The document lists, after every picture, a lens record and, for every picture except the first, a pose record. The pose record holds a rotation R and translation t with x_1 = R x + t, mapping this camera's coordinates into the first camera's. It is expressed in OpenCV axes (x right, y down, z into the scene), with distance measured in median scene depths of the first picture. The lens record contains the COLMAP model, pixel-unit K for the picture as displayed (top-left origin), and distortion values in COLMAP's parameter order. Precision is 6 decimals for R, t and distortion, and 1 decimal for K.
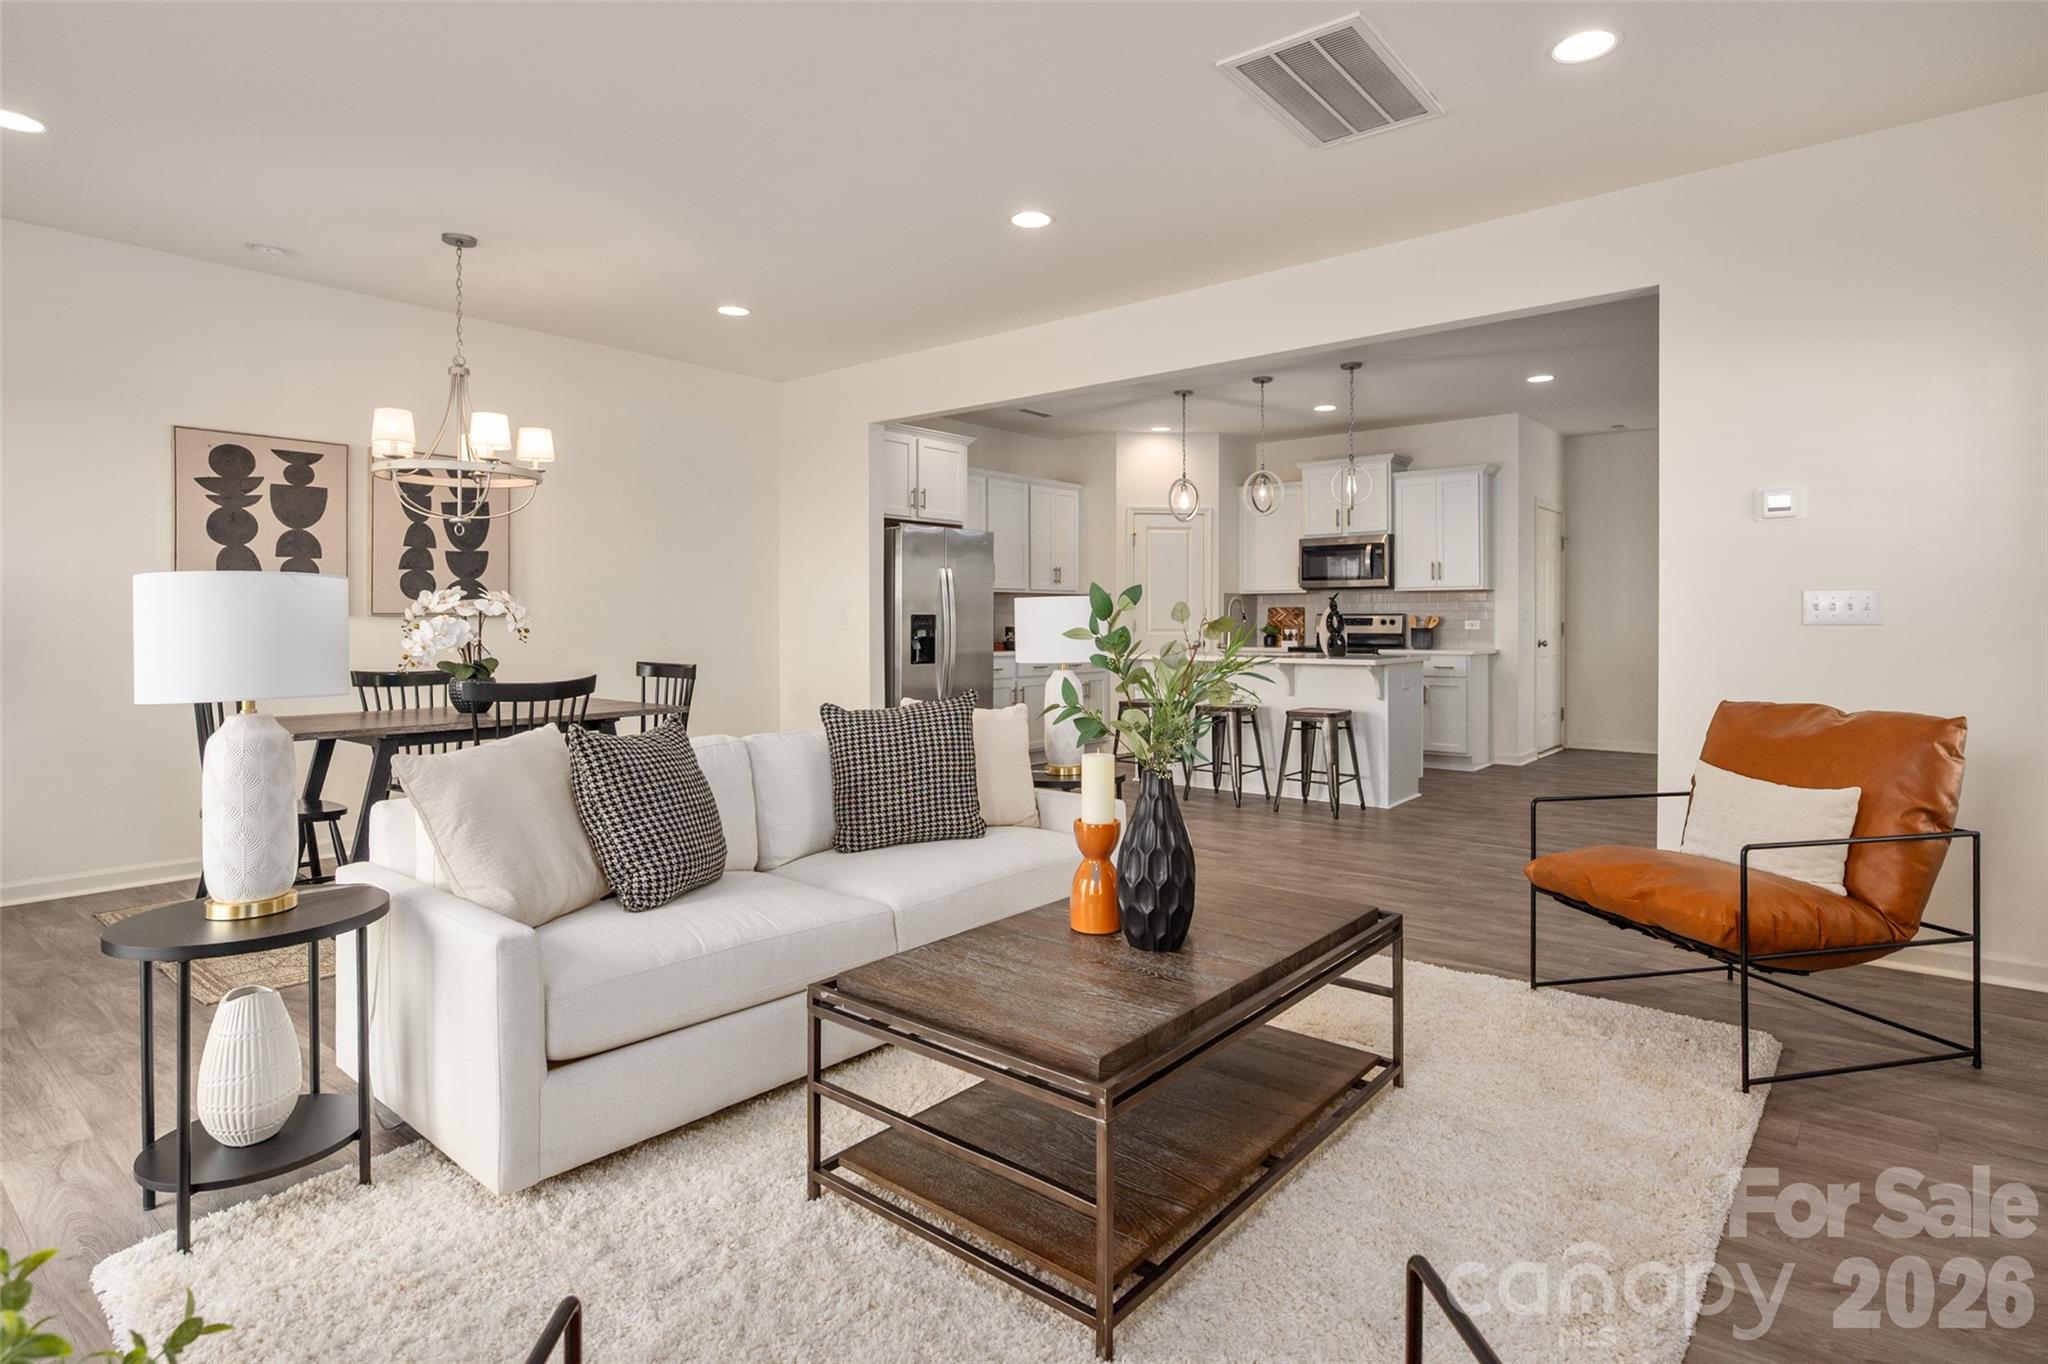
lens RADIAL K [[1056.3, 0, 1018.8], [0, 1056.3, 619.2], [0, 0, 1]] dist [0.013312, -0.001207]
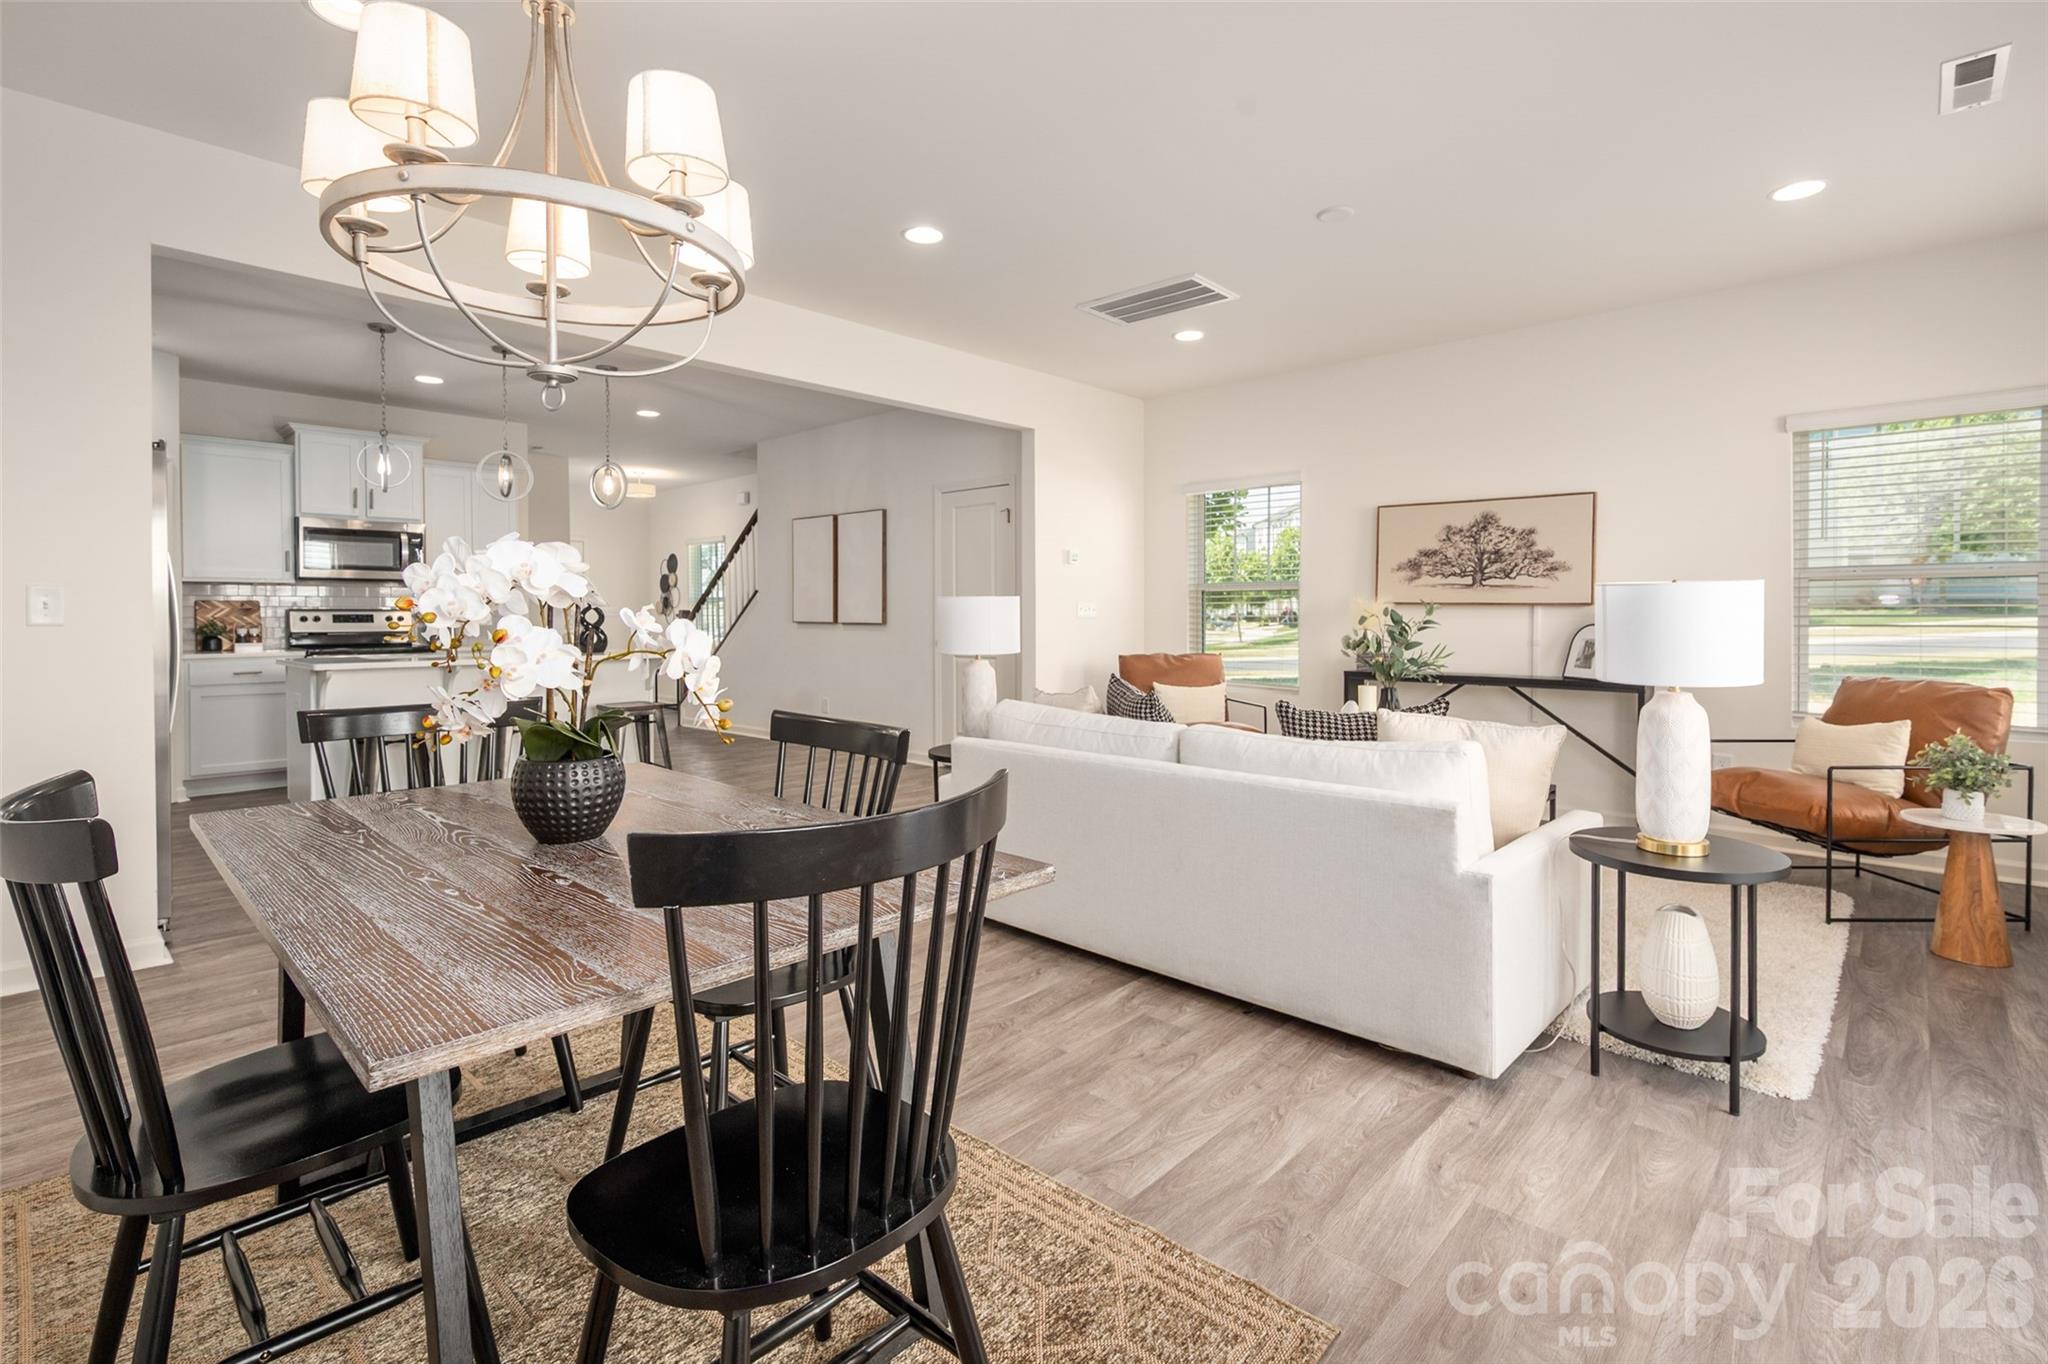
lens RADIAL K [[960.7, 0, 1043.4], [0, 960.7, 632.9], [0, 0, 1]] dist [-0.003769, 0.000546]
pose [[0.038269, -0.018693, 0.999093, -0.728600], [0.006717, 0.999807, 0.018450, 0.005414], [-0.999245, 0.006005, 0.038387, 0.642045]]
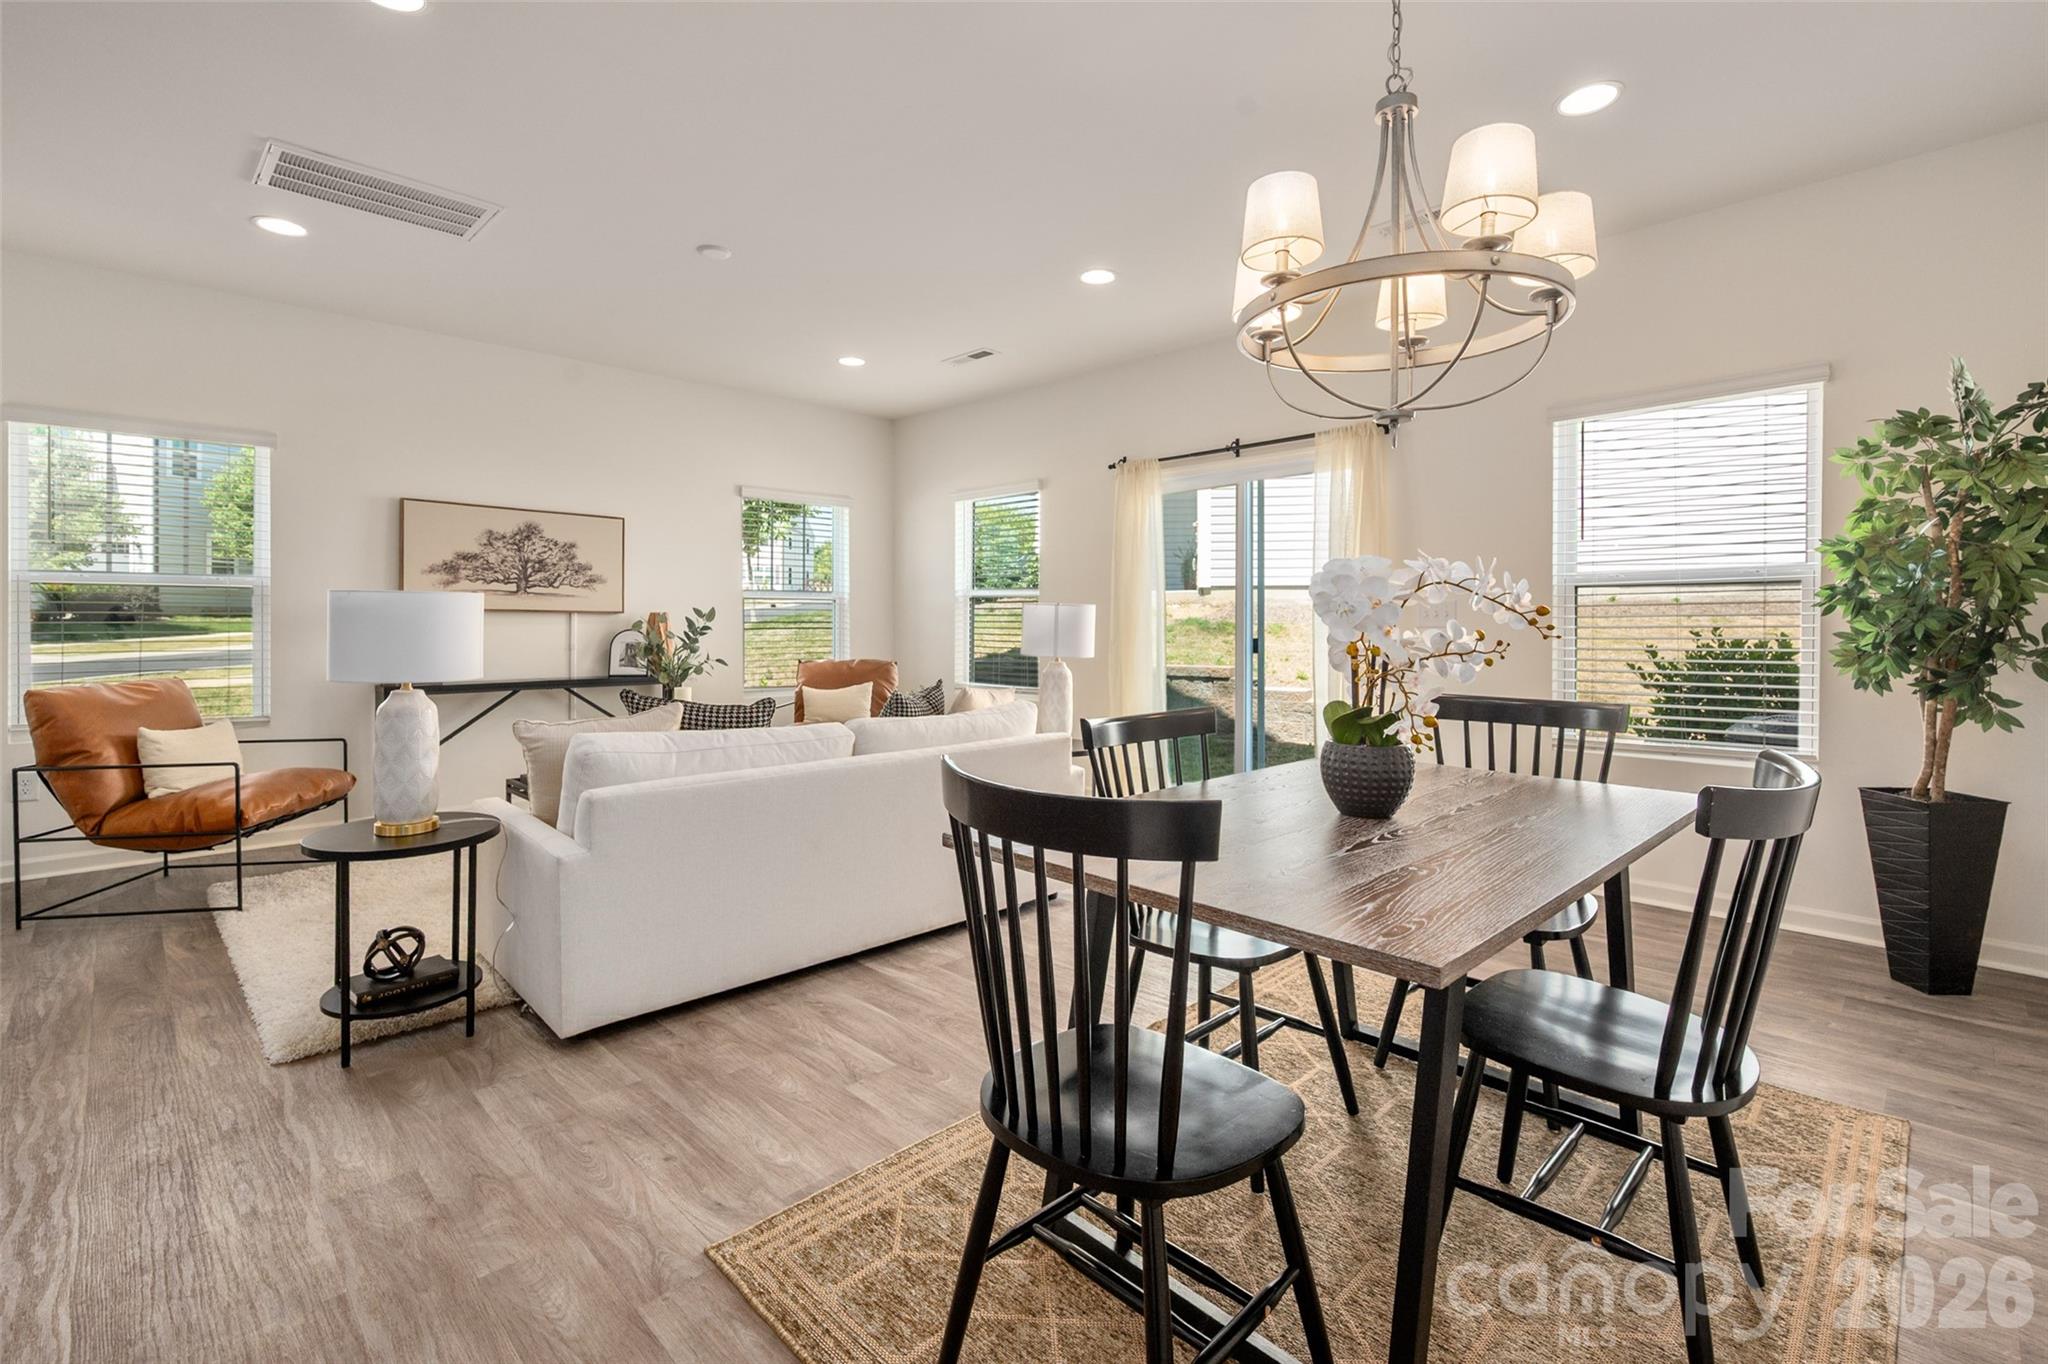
lens RADIAL K [[932.4, 0, 1027.2], [0, 932.4, 620.4], [0, 0, 1]] dist [0.005962, -0.000048]
pose [[-0.995939, -0.005186, 0.089887, -0.326096], [-0.004495, 0.999959, 0.007879, -0.003523], [-0.089924, 0.007443, -0.995921, 1.184693]]
